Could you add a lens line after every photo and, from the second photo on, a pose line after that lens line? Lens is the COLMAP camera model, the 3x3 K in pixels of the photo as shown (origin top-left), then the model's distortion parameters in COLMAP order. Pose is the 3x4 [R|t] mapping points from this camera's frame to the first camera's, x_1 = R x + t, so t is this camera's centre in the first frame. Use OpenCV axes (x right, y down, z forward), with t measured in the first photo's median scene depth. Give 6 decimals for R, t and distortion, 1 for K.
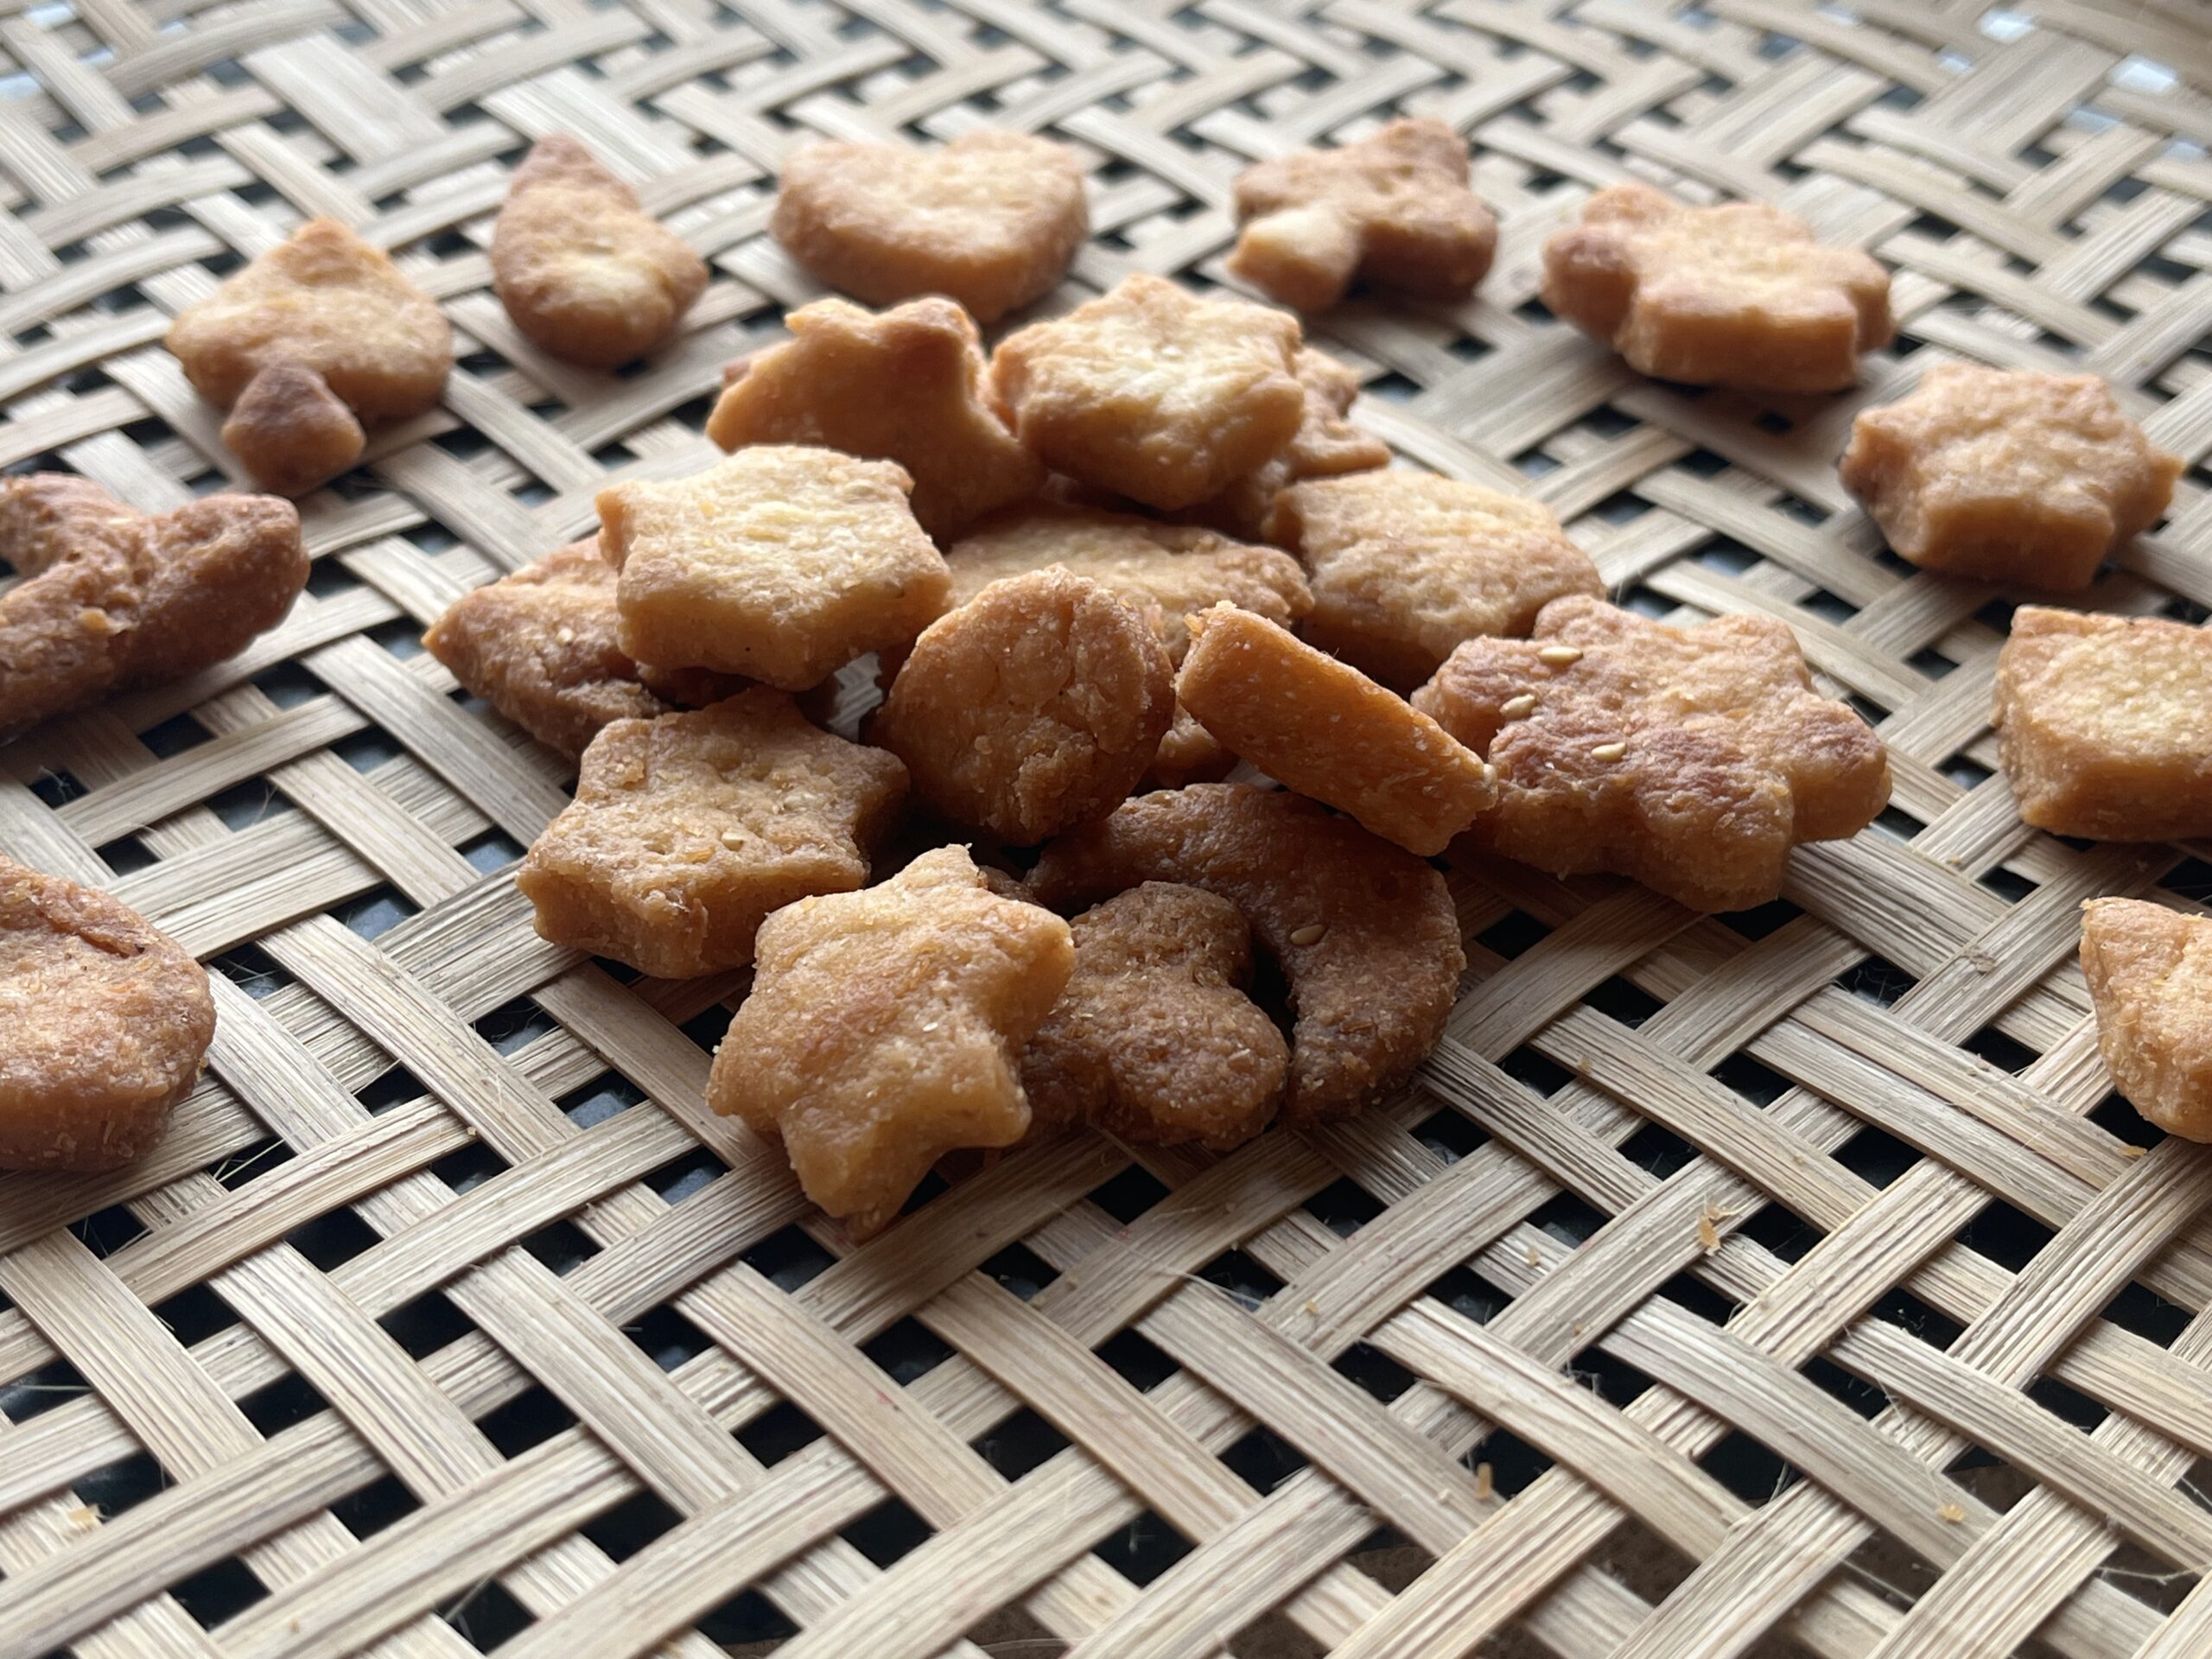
lens RADIAL K [[2863.6, 0, 1098.8], [0, 2863.6, 828.6], [0, 0, 1]] dist [0.016850, -0.004867]
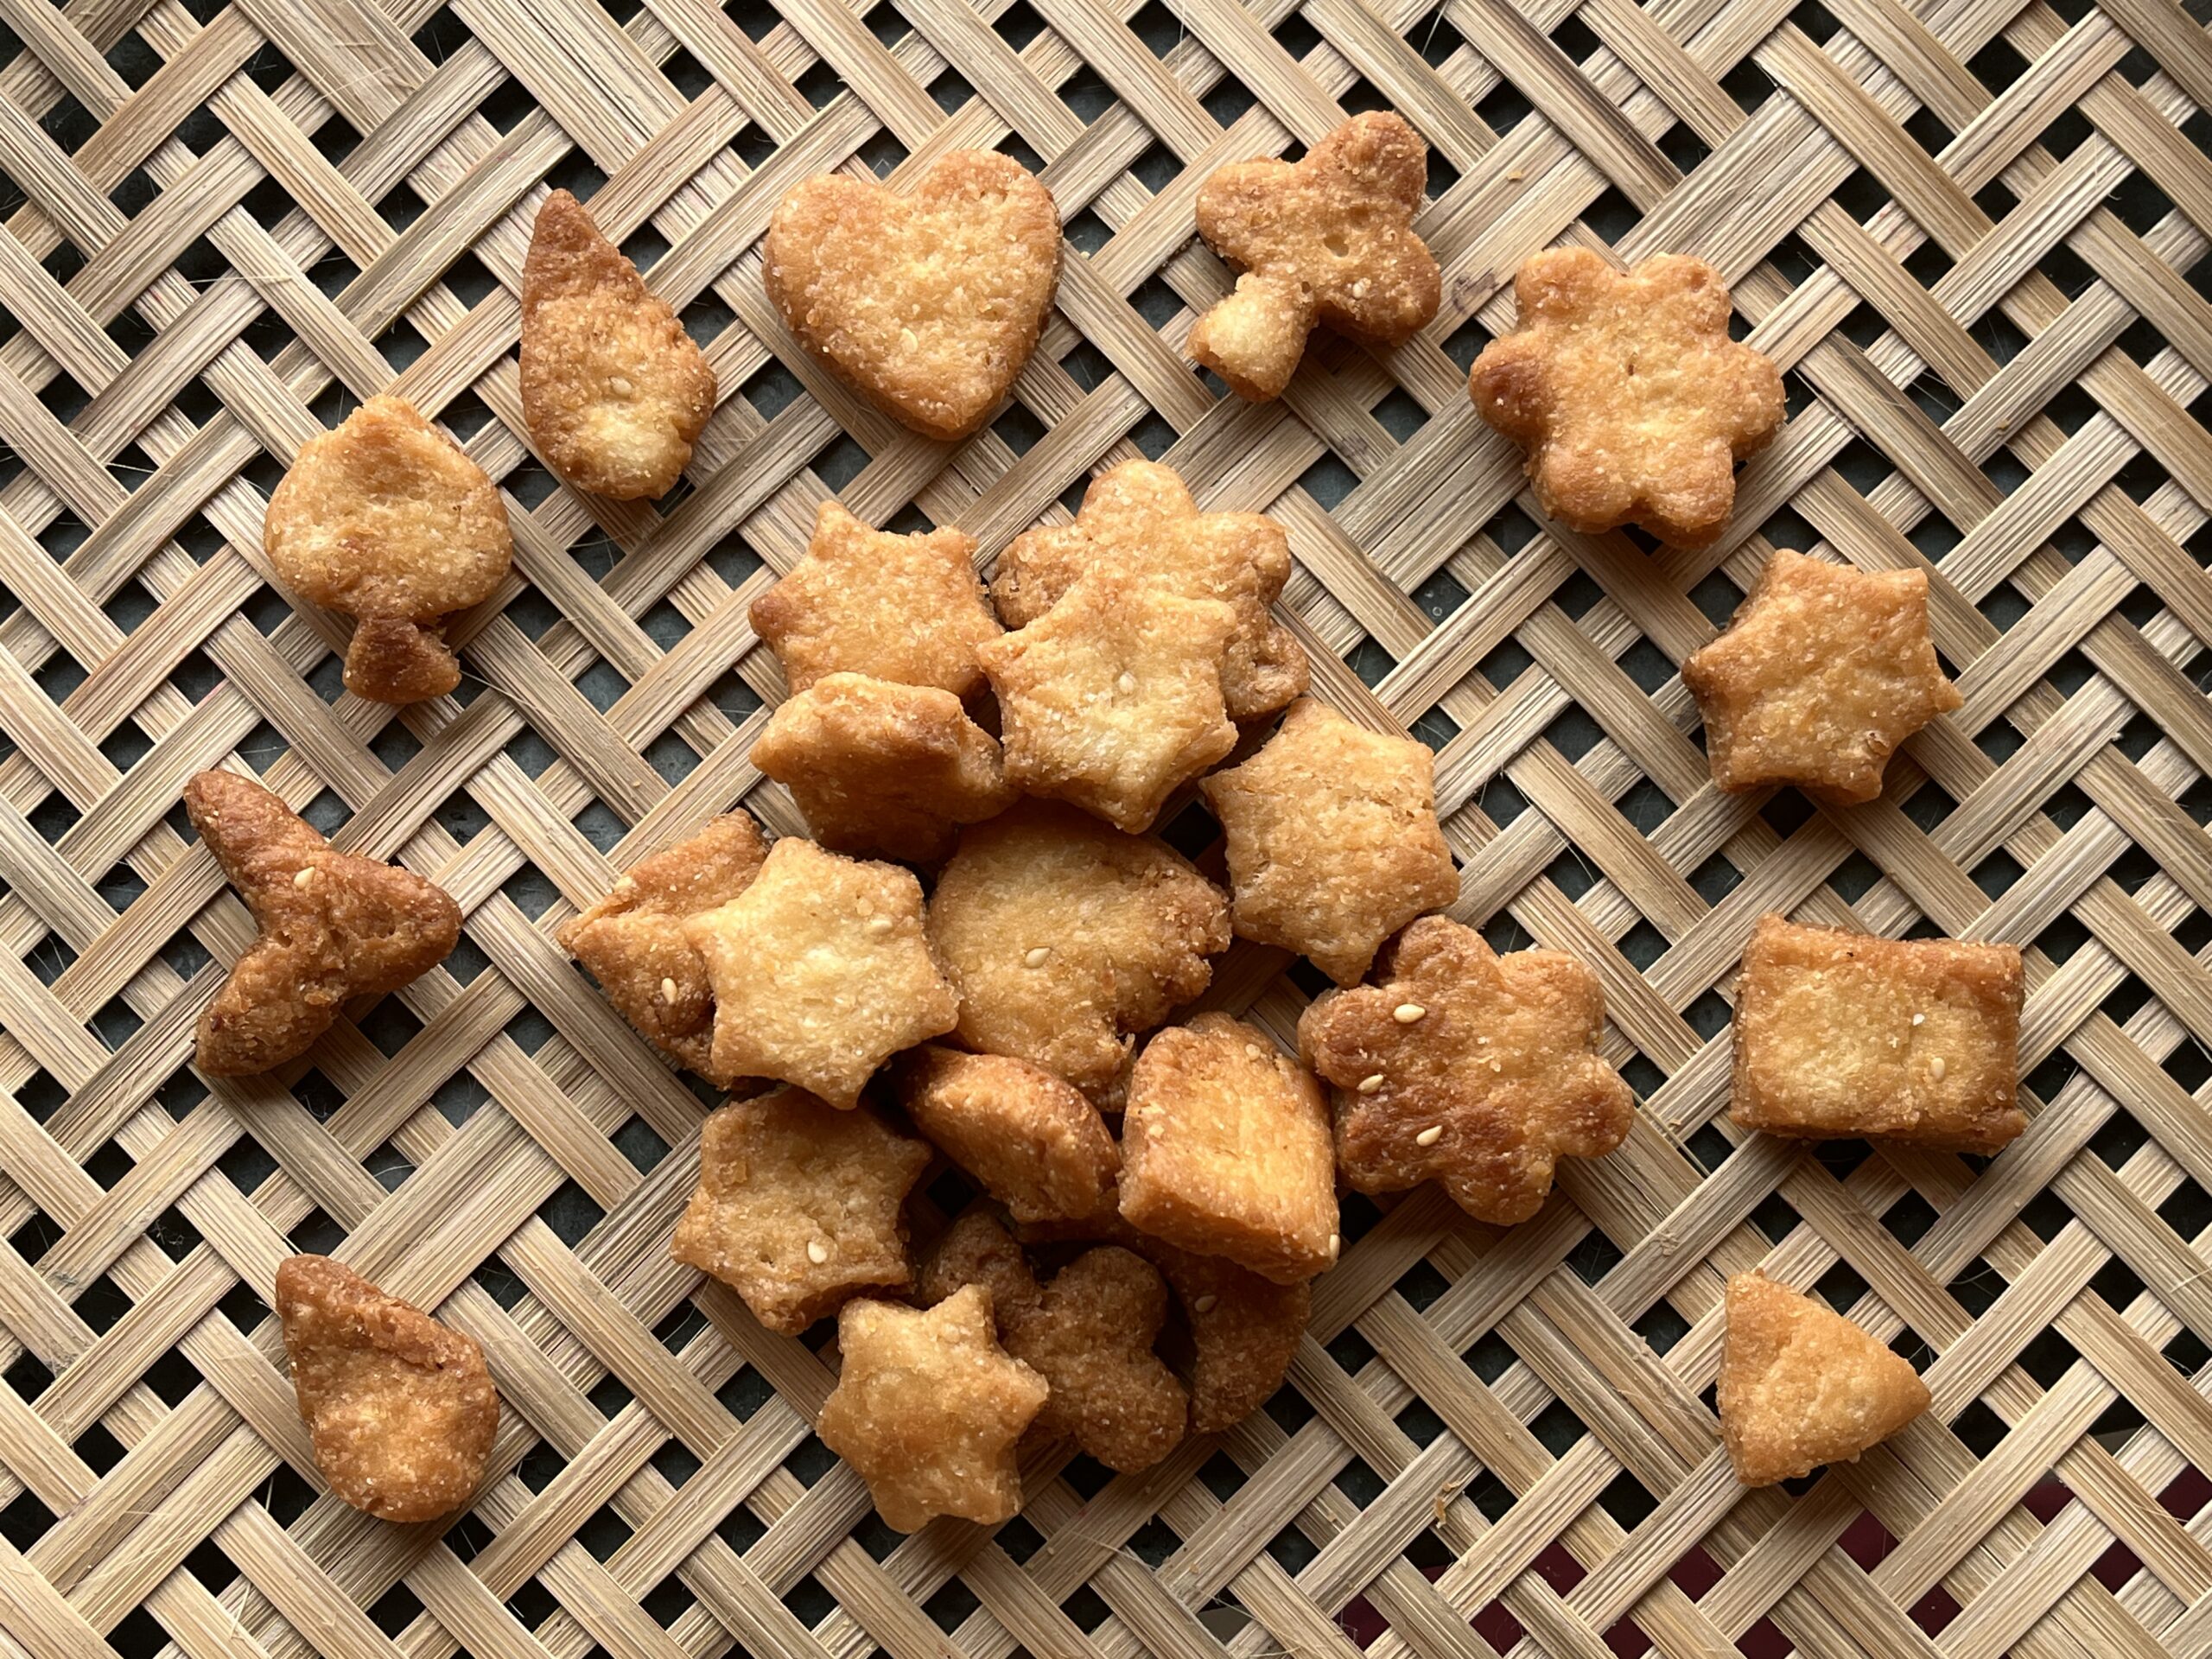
lens RADIAL K [[2695.1, 0, 1106.0], [0, 2695.1, 829.5], [0, 0, 1]] dist [0.119487, -0.449016]
pose [[0.999989, 0.001420, -0.004444, 0.024390], [0.002329, 0.673488, 0.739194, -1.093318], [0.004043, -0.739196, 0.673478, 0.213308]]
